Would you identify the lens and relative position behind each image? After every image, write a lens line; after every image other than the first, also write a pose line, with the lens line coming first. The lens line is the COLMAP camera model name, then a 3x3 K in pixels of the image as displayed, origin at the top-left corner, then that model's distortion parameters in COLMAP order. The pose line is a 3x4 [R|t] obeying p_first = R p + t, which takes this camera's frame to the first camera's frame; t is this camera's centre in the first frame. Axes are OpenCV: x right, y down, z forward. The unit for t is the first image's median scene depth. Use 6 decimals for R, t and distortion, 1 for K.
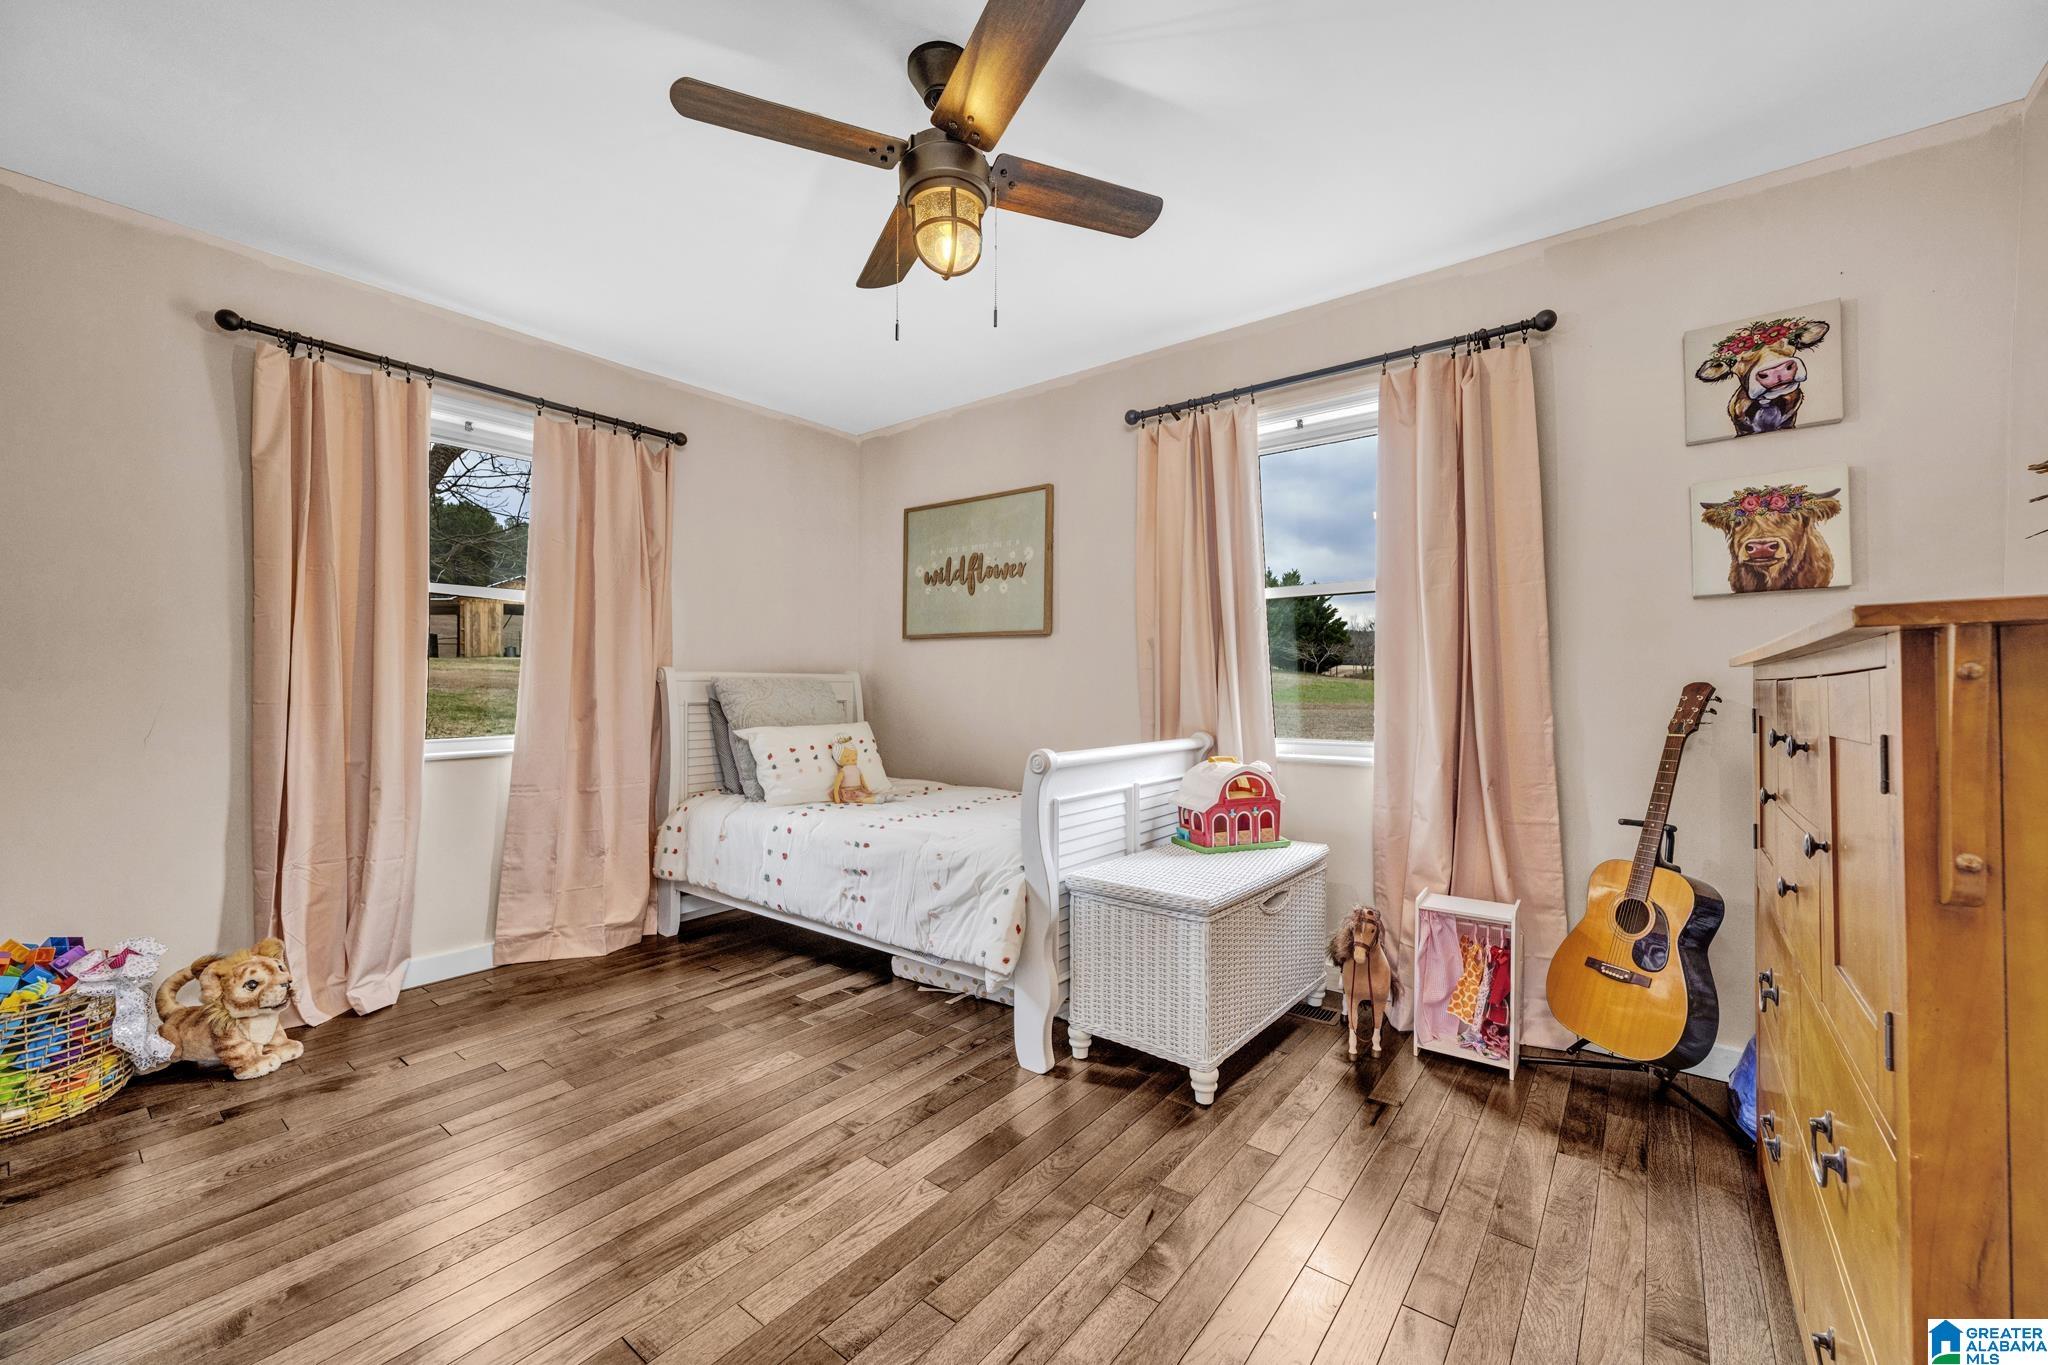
lens RADIAL K [[816.1, 0, 1025.4], [0, 816.1, 689.6], [0, 0, 1]] dist [0.010930, -0.000038]
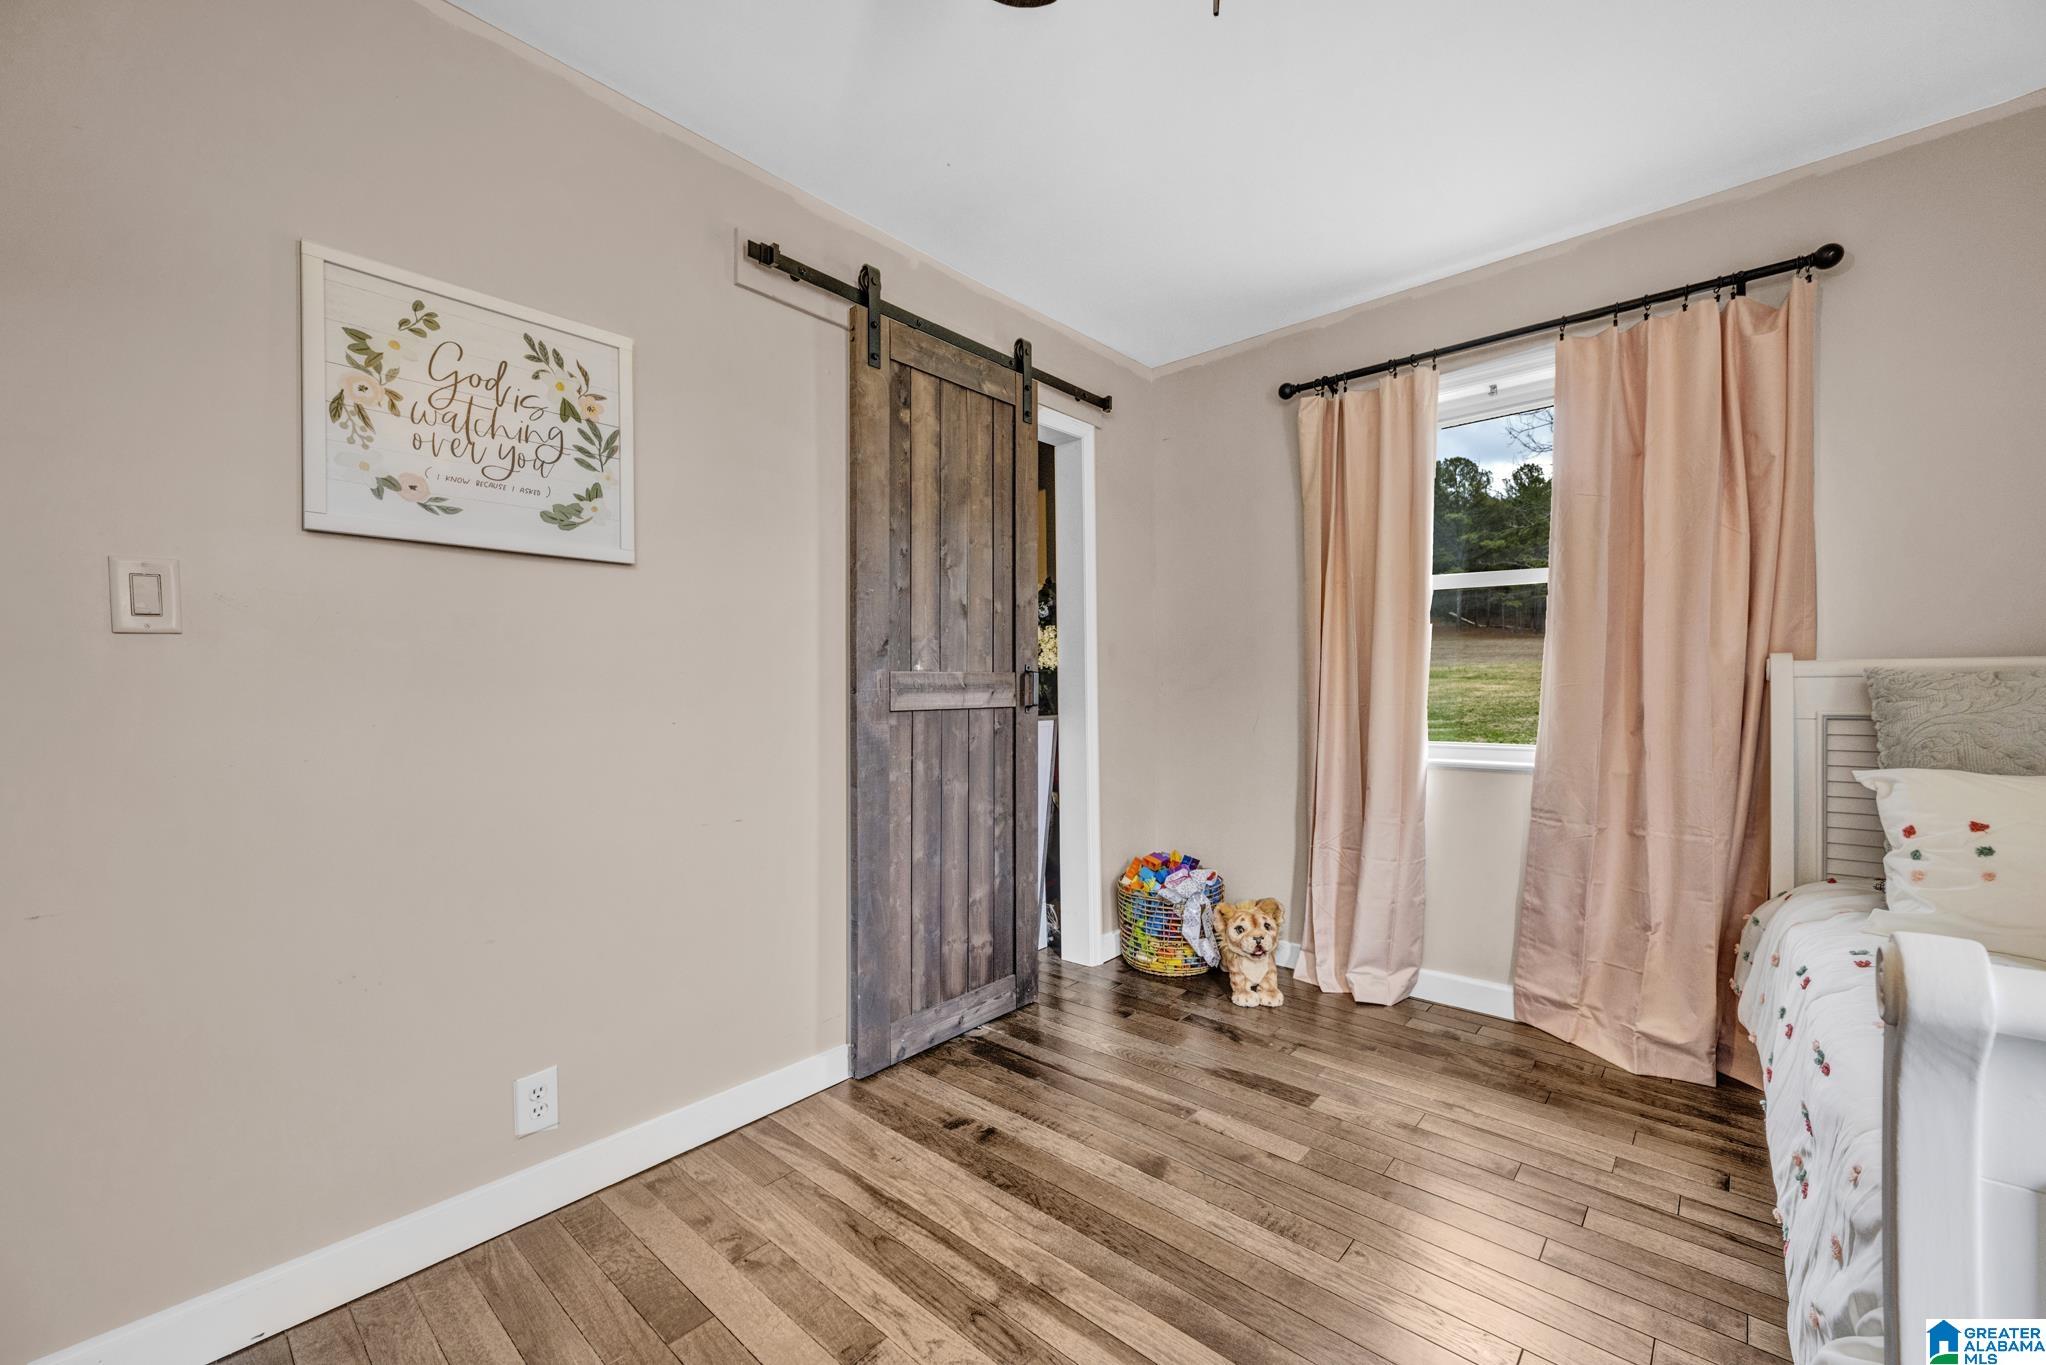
lens RADIAL K [[815.3, 0, 1024.4], [0, 815.3, 689.6], [0, 0, 1]] dist [0.010930, -0.000038]
pose [[-0.063670, 0.002278, -0.997968, 0.224774], [0.001596, 0.999996, 0.002181, -0.004251], [0.997970, -0.001454, -0.063674, 0.552137]]
